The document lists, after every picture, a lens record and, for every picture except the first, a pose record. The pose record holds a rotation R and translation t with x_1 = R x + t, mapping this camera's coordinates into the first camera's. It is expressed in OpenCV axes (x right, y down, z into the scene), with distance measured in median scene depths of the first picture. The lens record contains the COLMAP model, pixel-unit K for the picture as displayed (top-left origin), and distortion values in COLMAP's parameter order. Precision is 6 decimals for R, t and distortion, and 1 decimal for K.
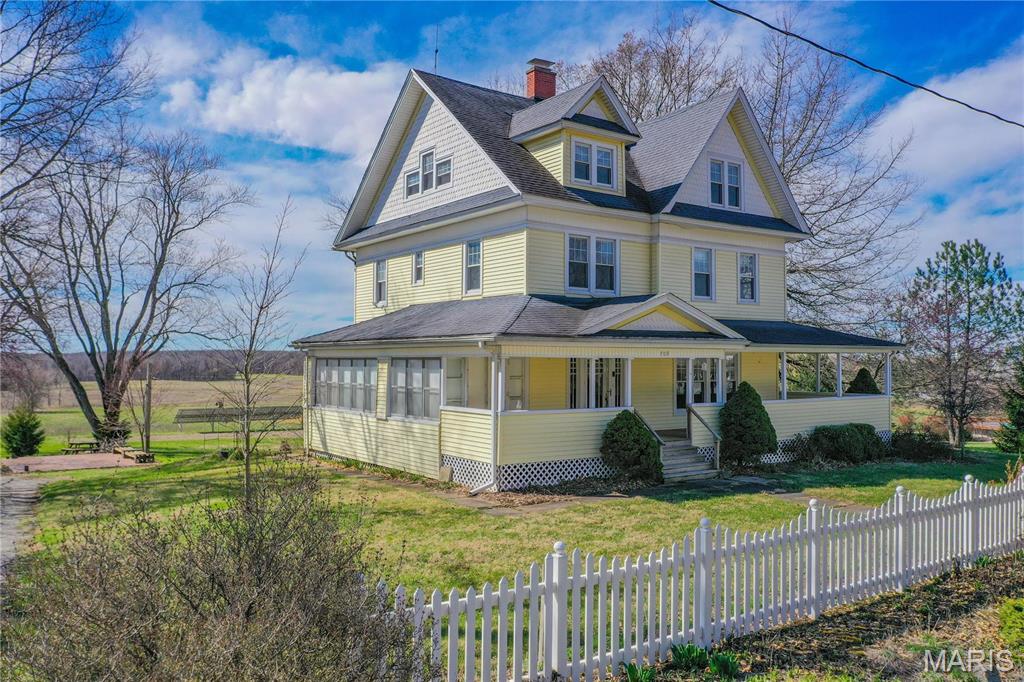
lens RADIAL K [[804.6, 0, 515.1], [0, 804.6, 360.6], [0, 0, 1]] dist [0.000028, 0.000294]
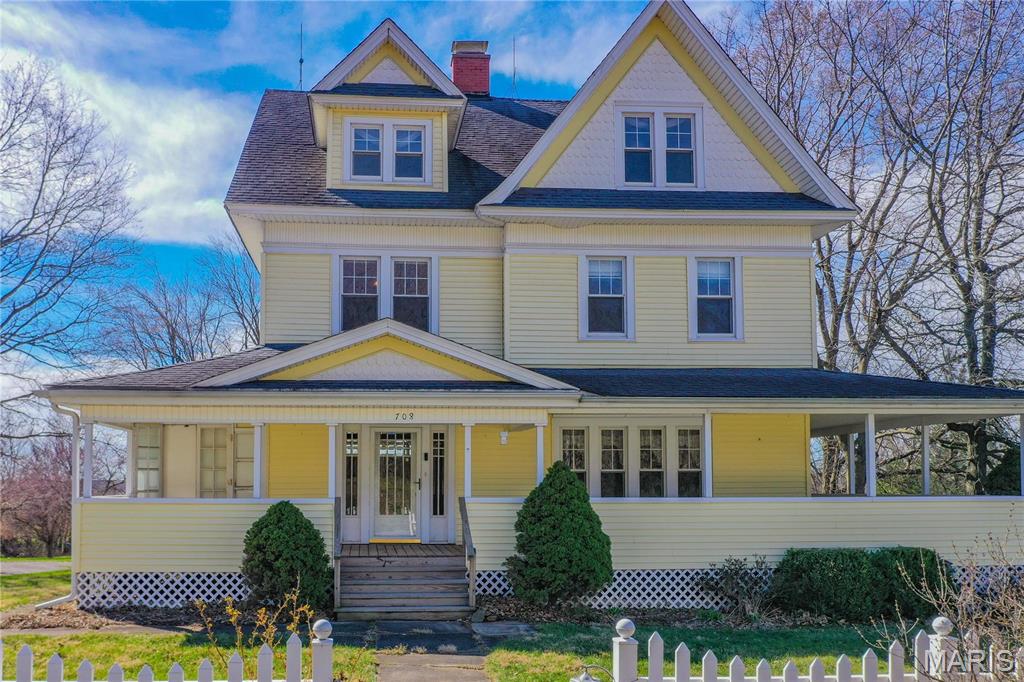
lens RADIAL K [[802.8, 0, 509.2], [0, 802.8, 471.8], [0, 0, 1]] dist [-0.000856, -0.001492]
pose [[0.846857, -0.007978, -0.531761, 0.523710], [0.000340, 0.999895, -0.014460, 0.038519], [0.531821, 0.012065, 0.846771, 0.453778]]
